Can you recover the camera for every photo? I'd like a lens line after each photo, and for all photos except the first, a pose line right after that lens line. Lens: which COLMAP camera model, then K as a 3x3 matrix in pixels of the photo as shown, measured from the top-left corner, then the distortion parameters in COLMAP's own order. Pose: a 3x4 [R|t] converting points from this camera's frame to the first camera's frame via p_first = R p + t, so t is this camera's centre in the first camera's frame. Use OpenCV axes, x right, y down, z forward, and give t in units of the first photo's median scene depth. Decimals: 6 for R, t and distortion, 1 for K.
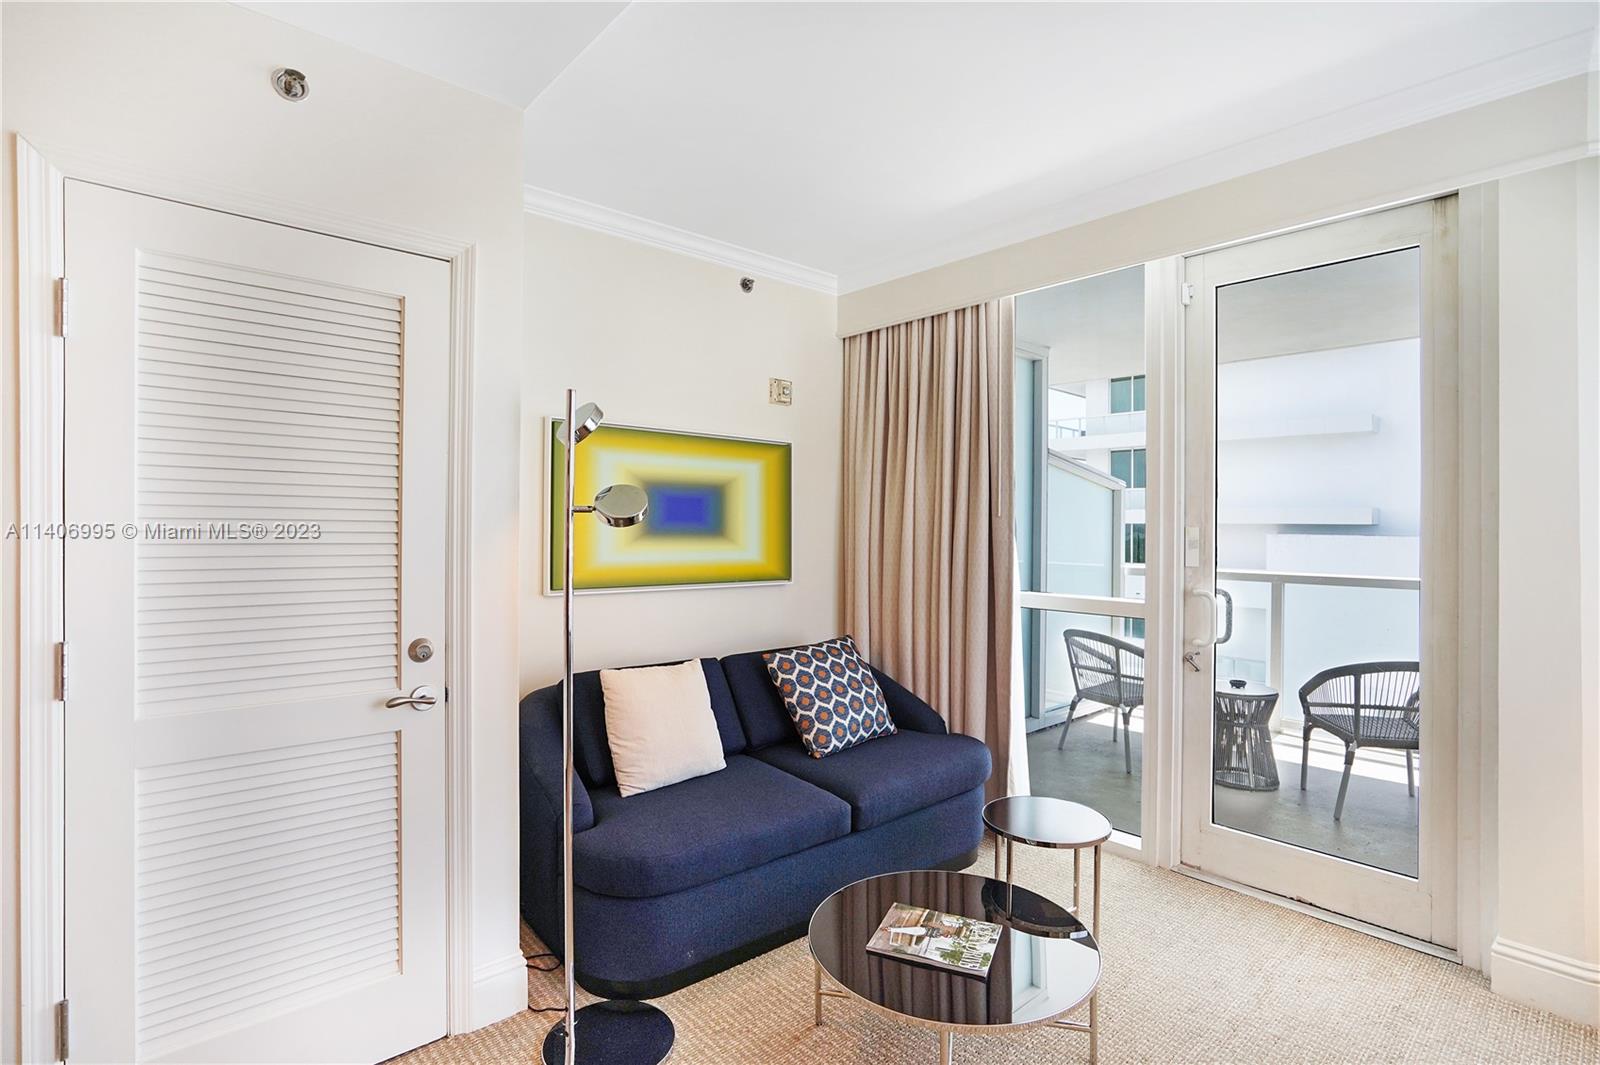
lens RADIAL K [[767.1, 0, 807.1], [0, 767.1, 520.3], [0, 0, 1]] dist [-0.049582, 0.020226]
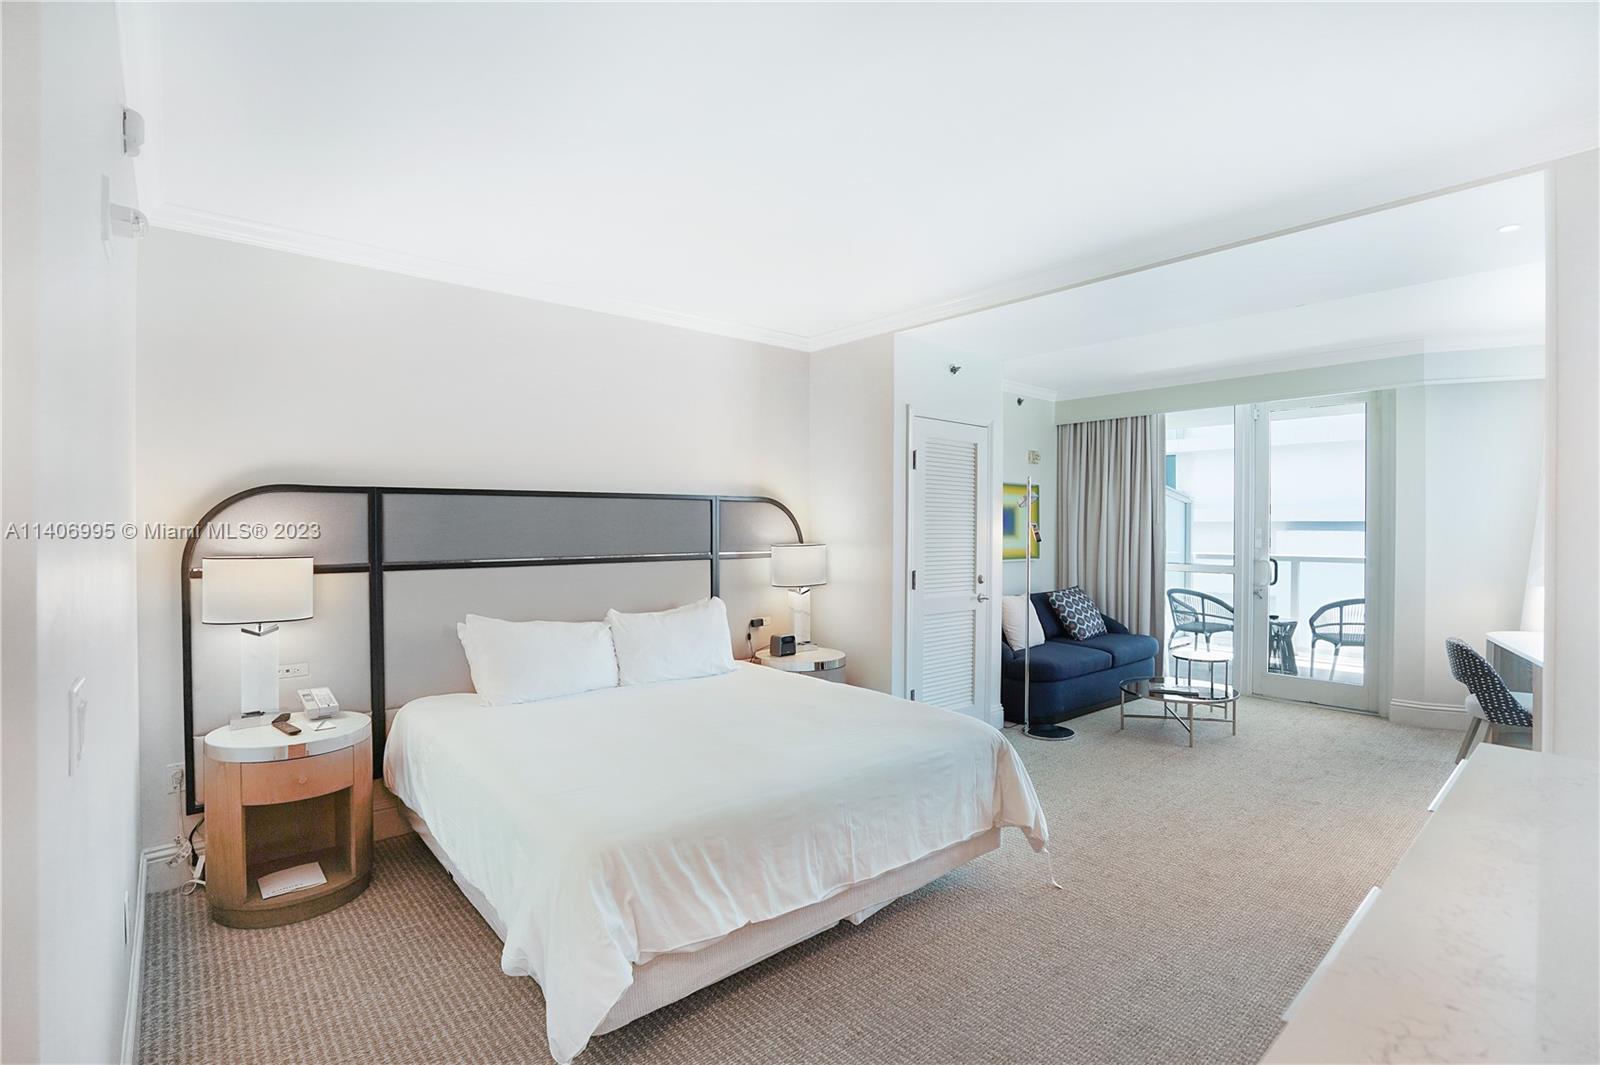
lens RADIAL K [[747.8, 0, 797.1], [0, 747.8, 529.7], [0, 0, 1]] dist [-0.065209, 0.024824]
pose [[0.999540, -0.008900, -0.028991, -0.576528], [0.009262, 0.999881, 0.012365, -0.020603], [0.028877, -0.012628, 0.999503, -0.859415]]
